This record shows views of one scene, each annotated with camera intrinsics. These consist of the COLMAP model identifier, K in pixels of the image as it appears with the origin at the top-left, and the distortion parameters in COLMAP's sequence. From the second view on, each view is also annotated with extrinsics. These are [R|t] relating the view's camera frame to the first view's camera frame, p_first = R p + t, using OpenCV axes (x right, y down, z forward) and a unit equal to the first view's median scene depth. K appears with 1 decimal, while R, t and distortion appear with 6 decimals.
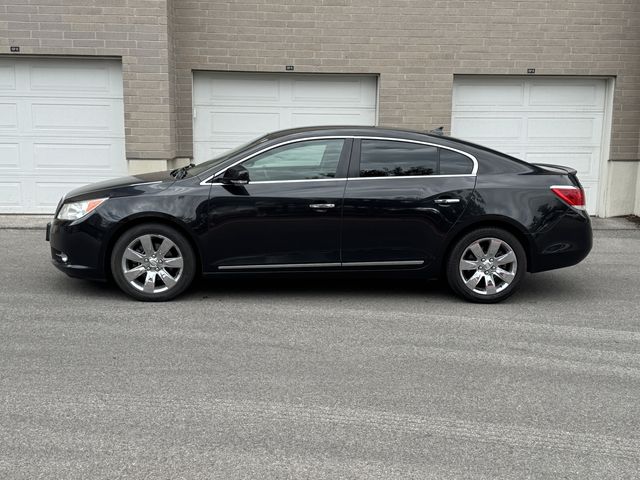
lens RADIAL K [[751.6, 0, 320.0], [0, 751.6, 240.0], [0, 0, 1]] dist [0.000588, -0.019530]
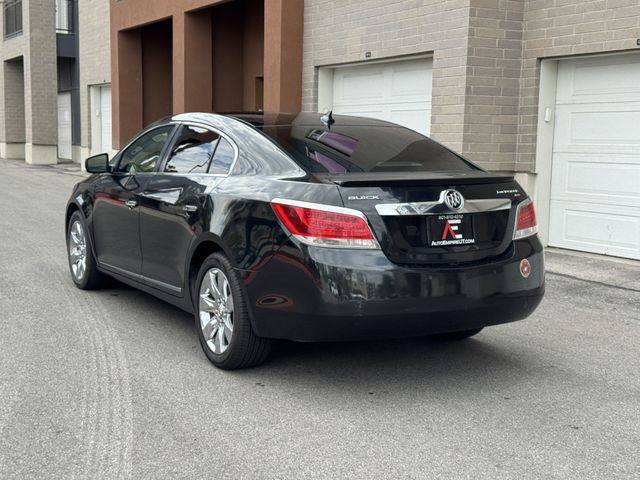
lens RADIAL K [[875.0, 0, 320.0], [0, 875.0, 240.0], [0, 0, 1]] dist [0.178112, -0.451663]
pose [[0.424563, 0.093947, -0.900511, 0.623055], [-0.147164, 0.988536, 0.033747, -0.043564], [0.893358, 0.118195, 0.433522, 0.465700]]
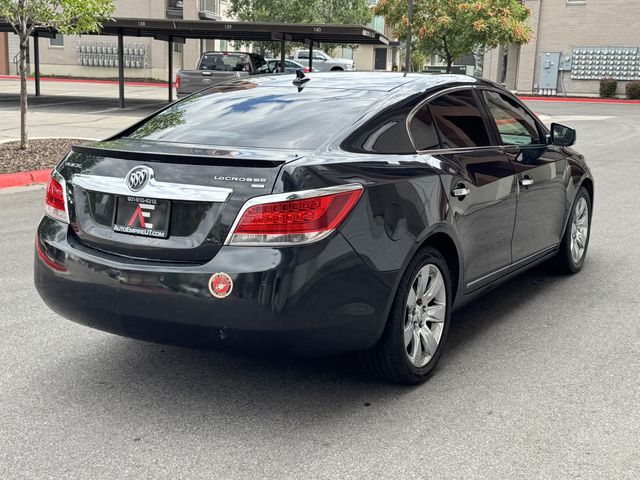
lens RADIAL K [[828.1, 0, 320.0], [0, 828.1, 240.0], [0, 0, 1]] dist [0.105845, -0.075687]
pose [[-0.571032, 0.122676, -0.811710, 0.484036], [-0.161309, 0.952727, 0.257469, -0.134736], [0.804923, 0.277959, -0.524249, 0.964312]]
